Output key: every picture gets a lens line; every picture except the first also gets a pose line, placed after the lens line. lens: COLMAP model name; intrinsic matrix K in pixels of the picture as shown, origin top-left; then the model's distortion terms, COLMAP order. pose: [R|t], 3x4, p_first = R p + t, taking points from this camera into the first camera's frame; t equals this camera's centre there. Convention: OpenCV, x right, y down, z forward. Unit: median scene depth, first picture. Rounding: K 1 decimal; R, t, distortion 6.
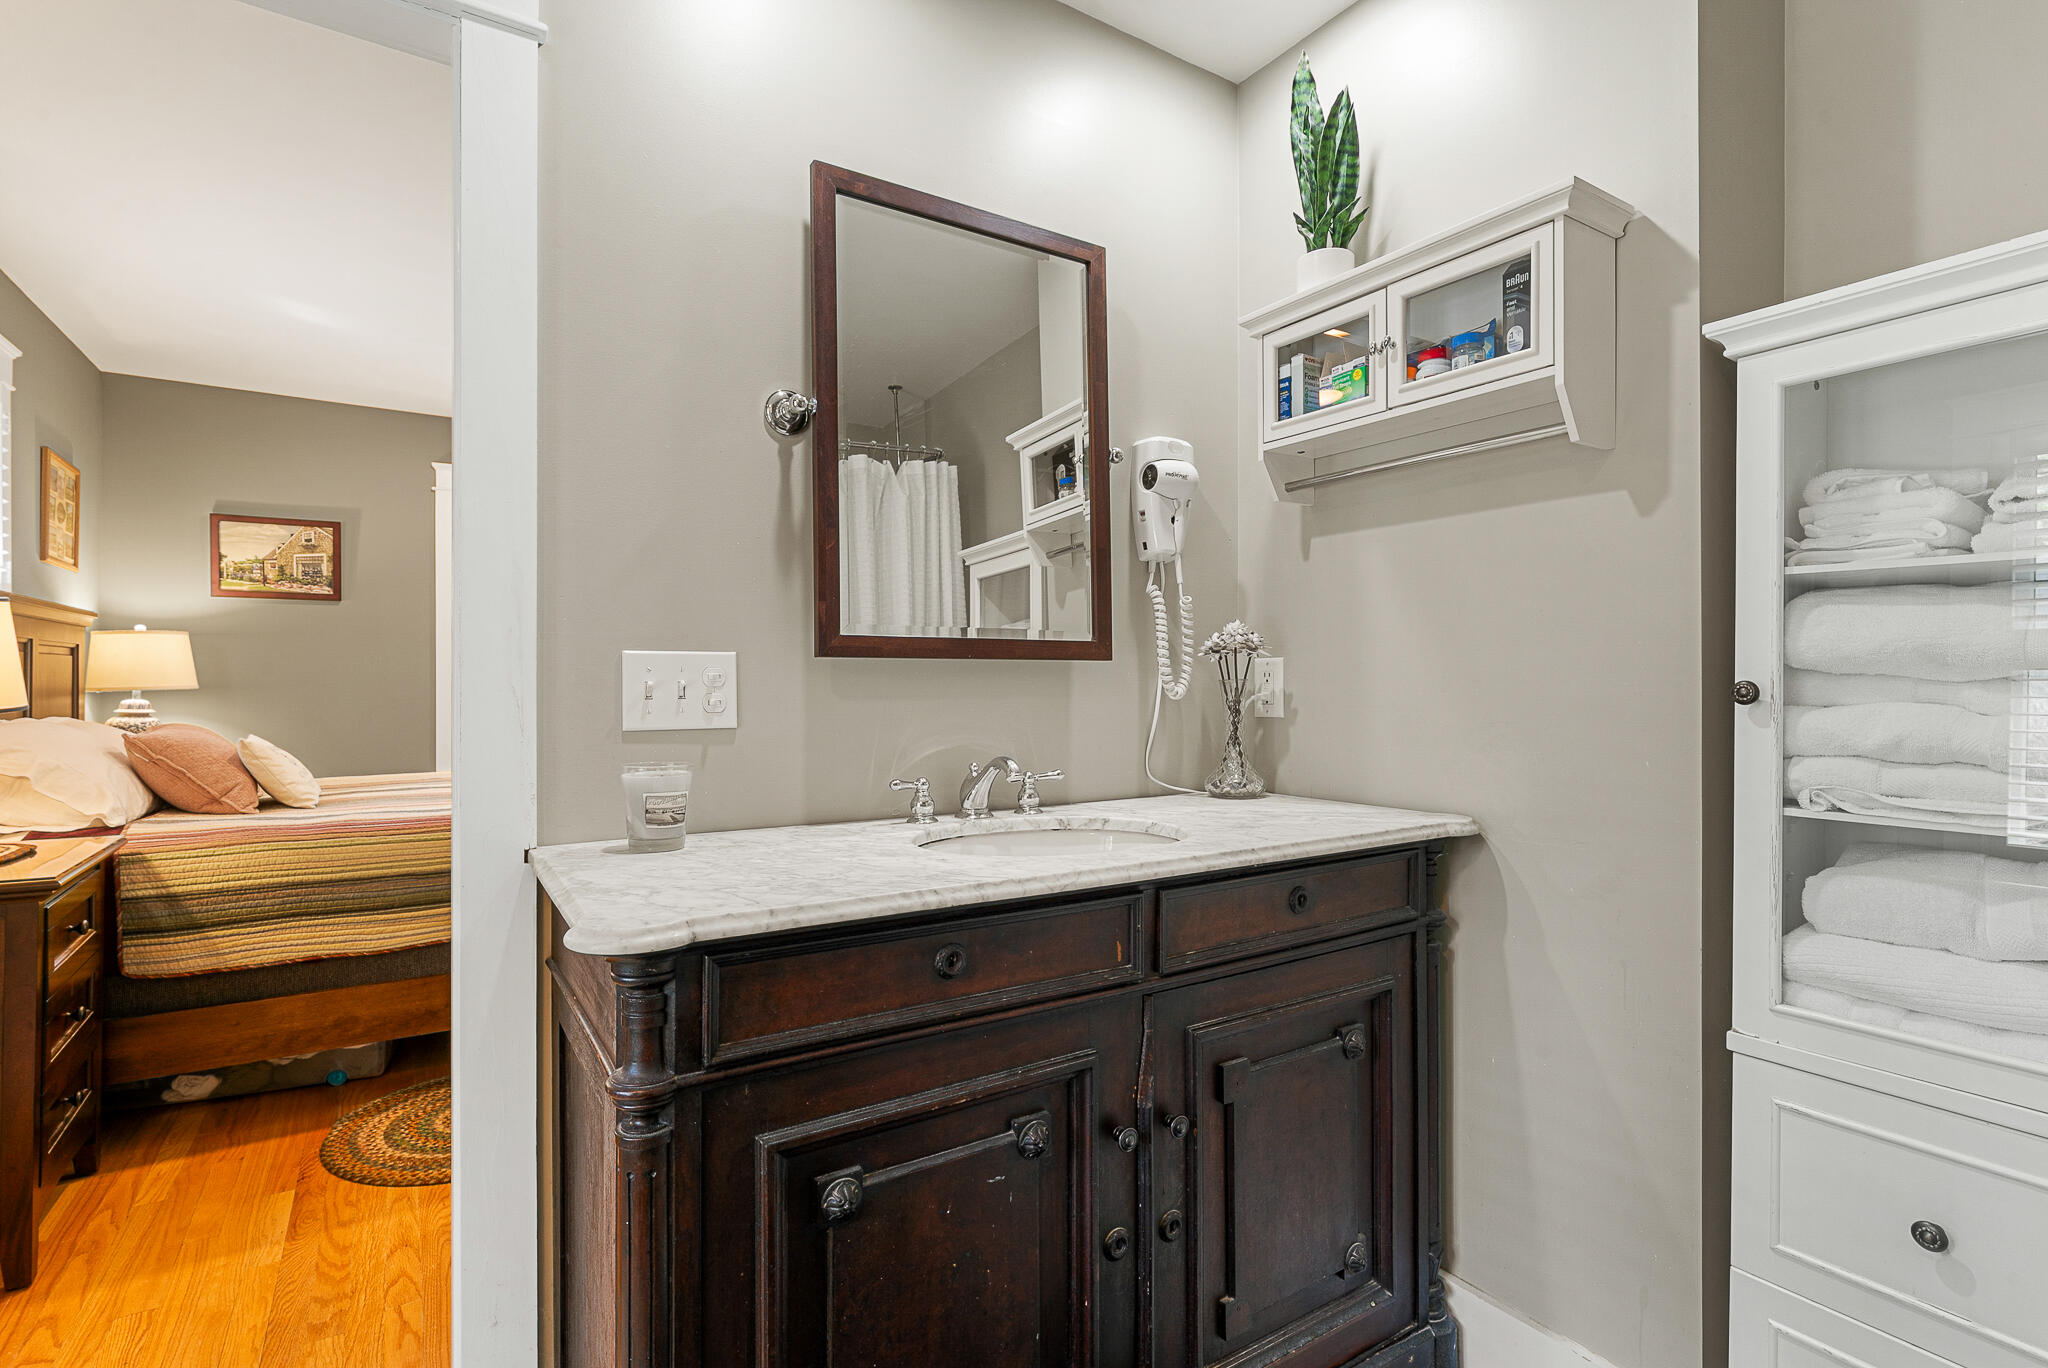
lens RADIAL K [[965.6, 0, 1024.0], [0, 965.6, 684.0], [0, 0, 1]] dist [-0.000024, 0.000017]
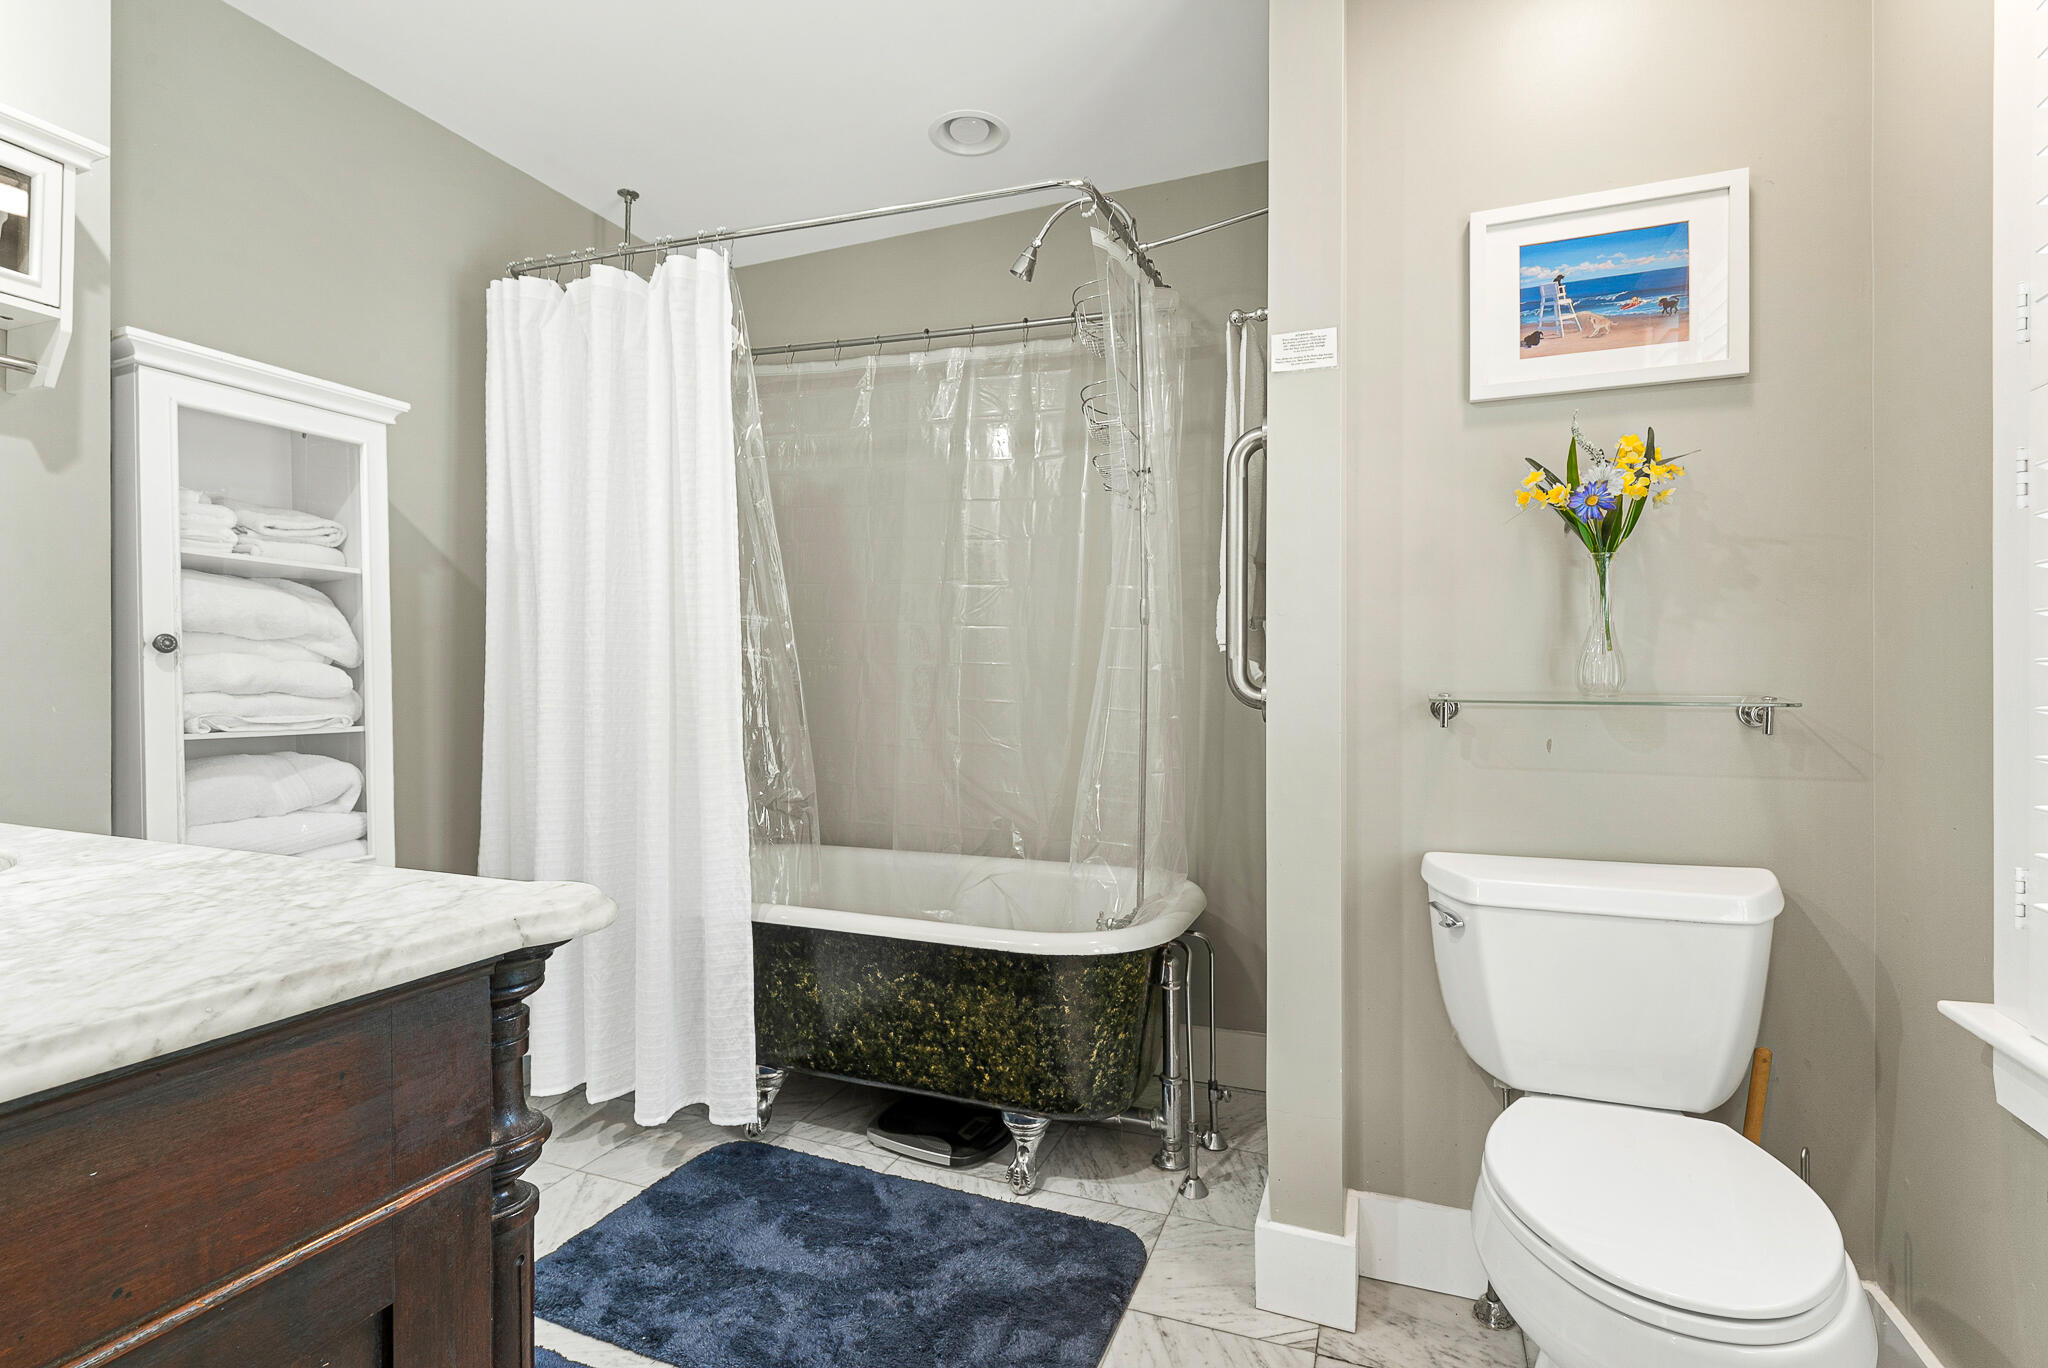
lens RADIAL K [[965.6, 0, 1024.0], [0, 965.6, 684.0], [0, 0, 1]] dist [-0.000024, 0.000017]
pose [[-0.574690, -0.002402, 0.818367, -0.917482], [0.000911, 0.999993, 0.003575, 0.058681], [-0.818370, 0.002800, -0.574684, 0.832942]]
